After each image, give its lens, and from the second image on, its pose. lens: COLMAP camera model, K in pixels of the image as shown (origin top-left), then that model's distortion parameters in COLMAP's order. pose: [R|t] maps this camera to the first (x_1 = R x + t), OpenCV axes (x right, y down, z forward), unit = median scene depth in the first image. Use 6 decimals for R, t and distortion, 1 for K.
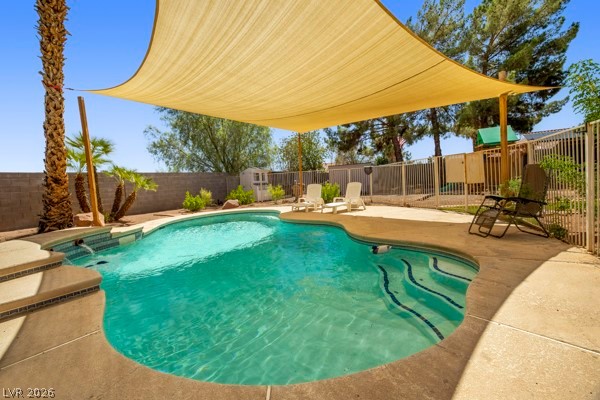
lens RADIAL K [[258.0, 0, 298.0], [0, 258.0, 200.2], [0, 0, 1]] dist [0.003616, 0.002527]
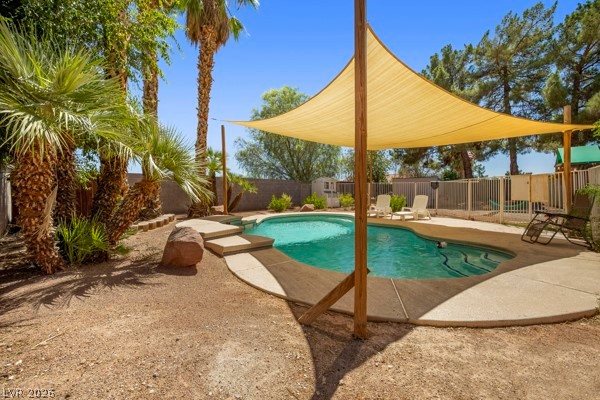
lens RADIAL K [[258.0, 0, 302.4], [0, 258.0, 196.9], [0, 0, 1]] dist [0.003616, 0.002527]
pose [[0.978218, 0.059344, -0.198915, -0.049198], [-0.068079, 0.996980, -0.037361, 0.011512], [0.196097, 0.050089, 0.979304, -0.157083]]
